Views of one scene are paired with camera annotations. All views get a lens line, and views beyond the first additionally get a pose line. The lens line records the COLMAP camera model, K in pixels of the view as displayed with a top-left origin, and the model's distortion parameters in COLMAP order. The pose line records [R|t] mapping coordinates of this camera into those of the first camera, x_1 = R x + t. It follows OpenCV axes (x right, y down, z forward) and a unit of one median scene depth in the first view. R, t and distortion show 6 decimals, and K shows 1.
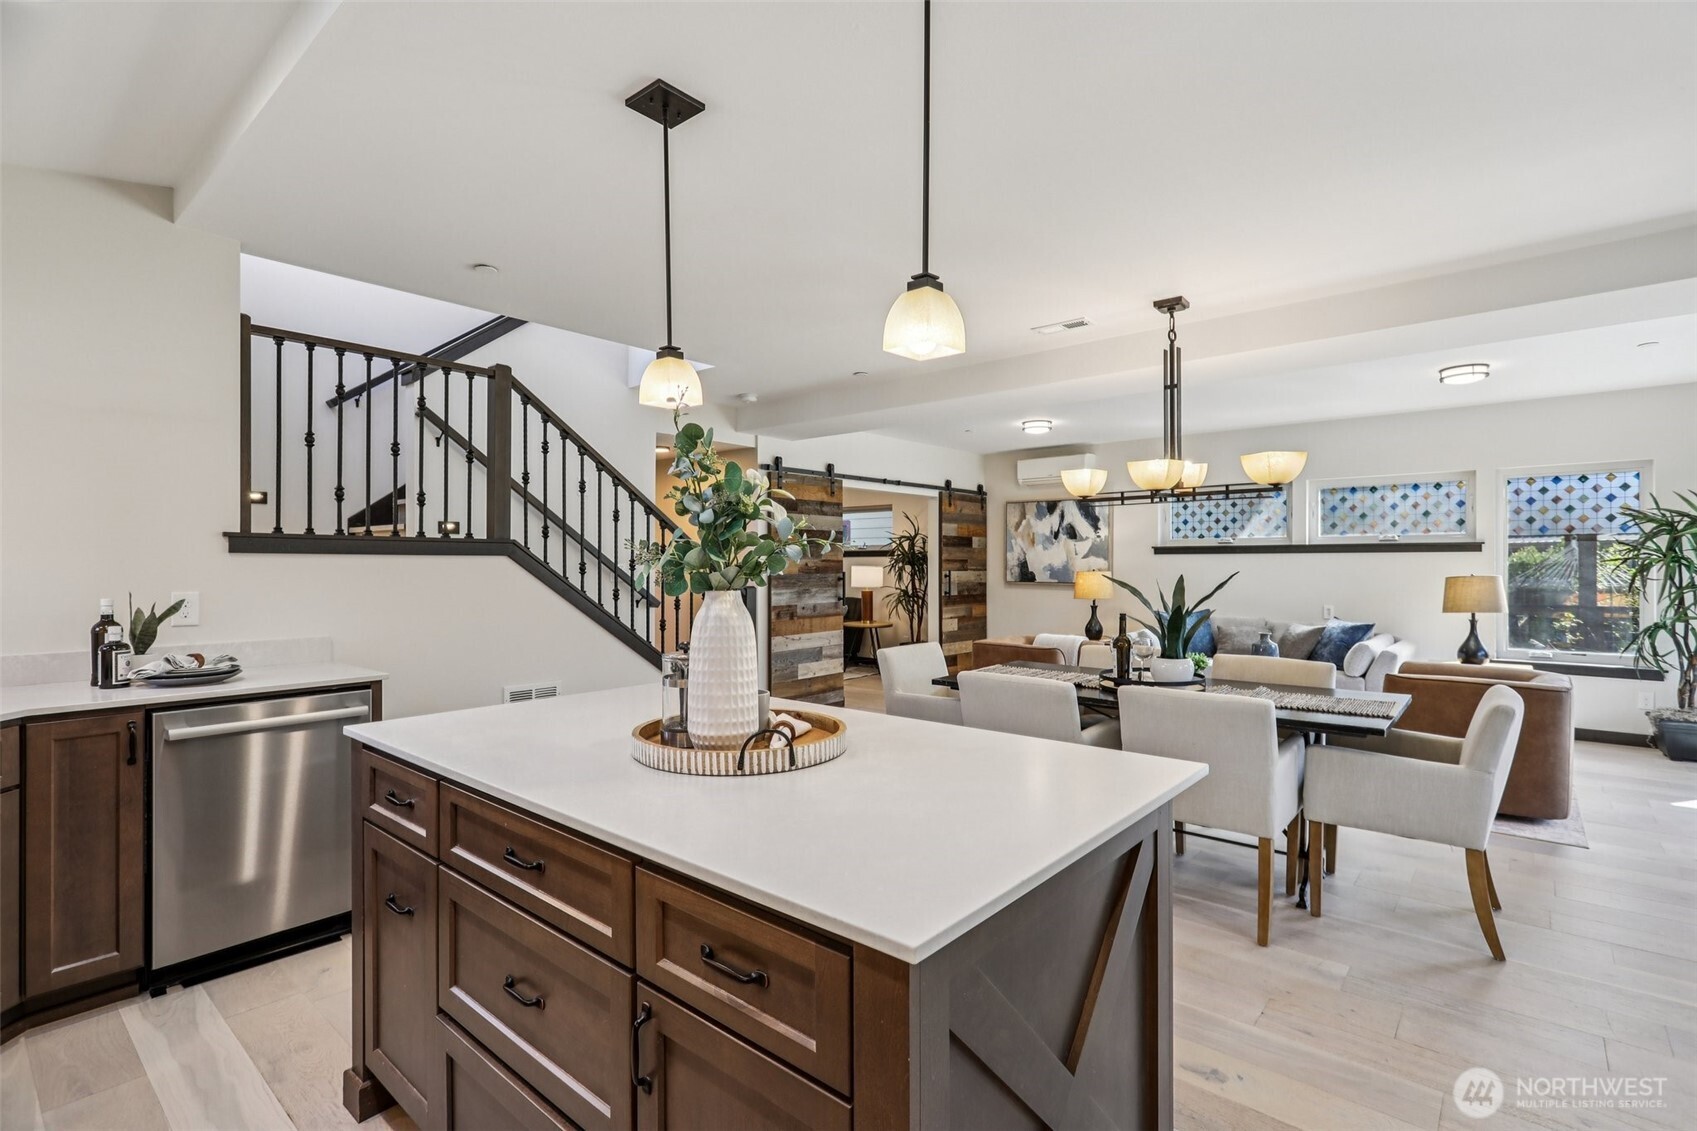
lens RADIAL K [[799.3, 0, 847.6], [0, 799.3, 565.4], [0, 0, 1]] dist [-0.003592, -0.000457]
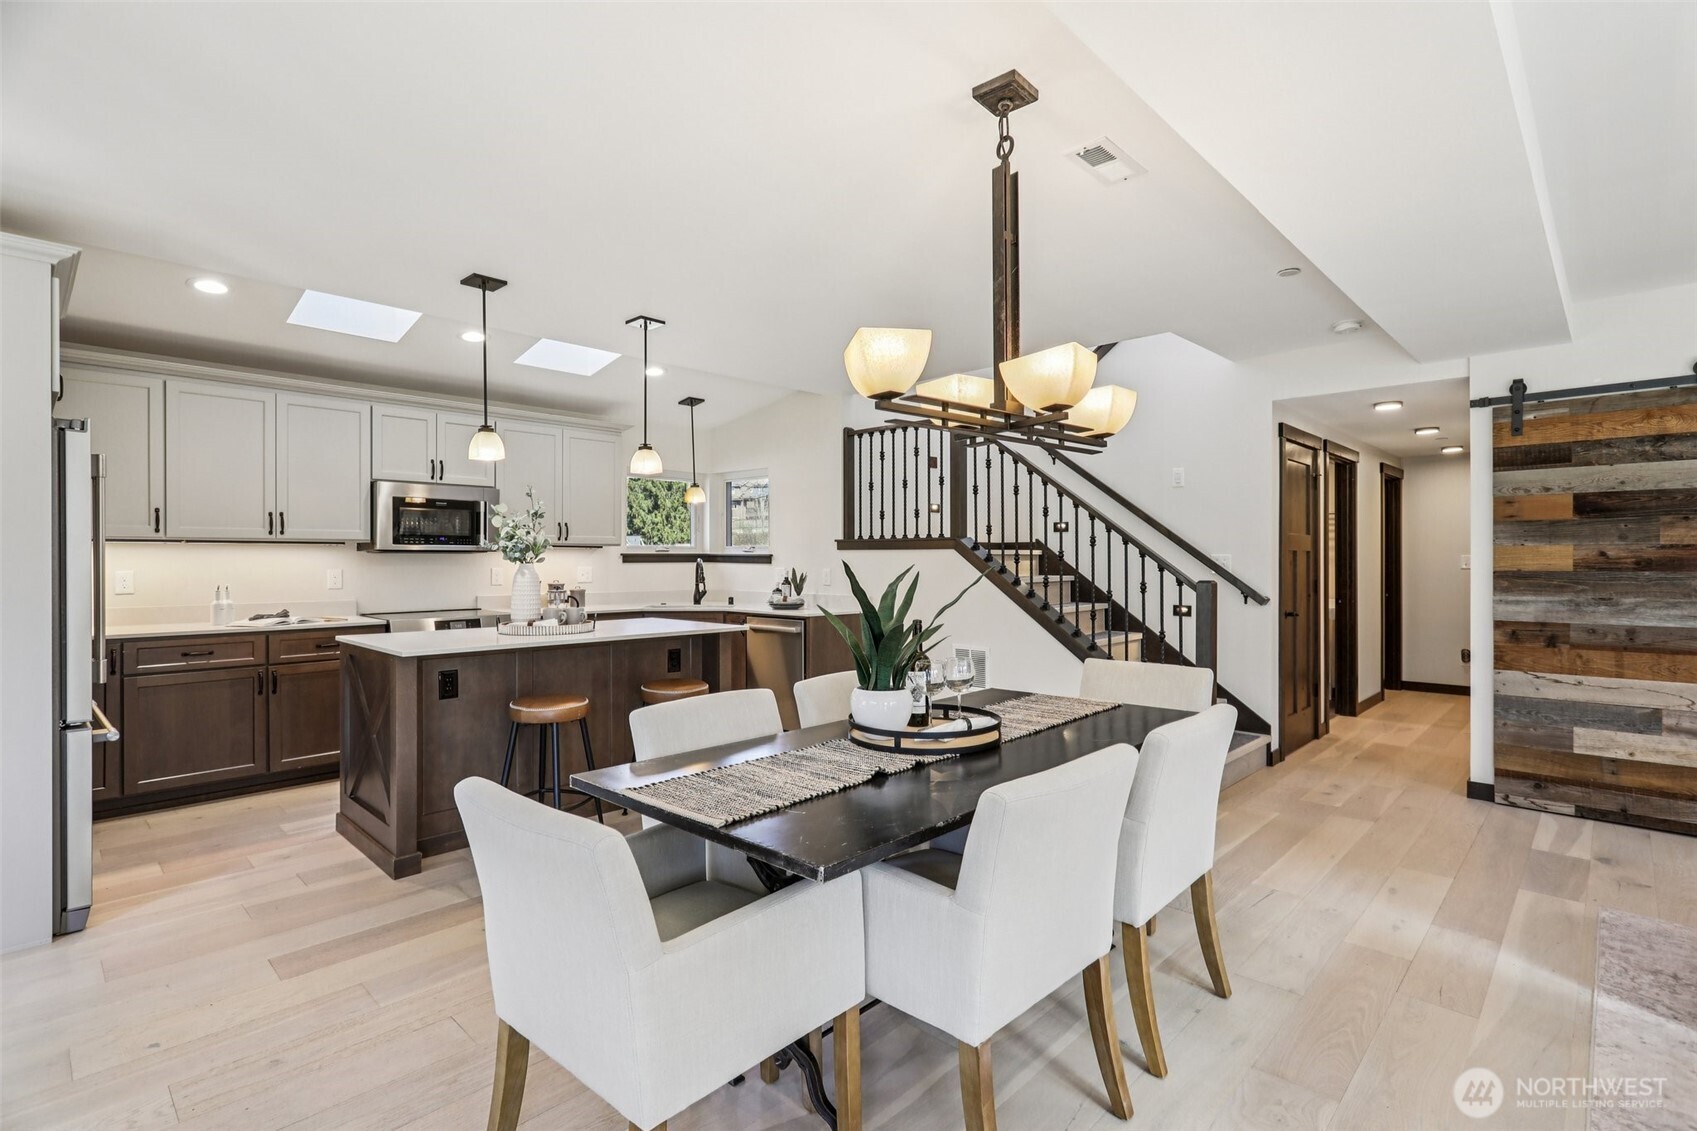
lens RADIAL K [[799.3, 0, 842.3], [0, 799.3, 562.6], [0, 0, 1]] dist [-0.003592, -0.000457]
pose [[-0.061227, 0.002021, -0.998122, 0.570275], [-0.002622, 0.999994, 0.002186, 0.005344], [0.998120, 0.002751, -0.061221, 0.528226]]
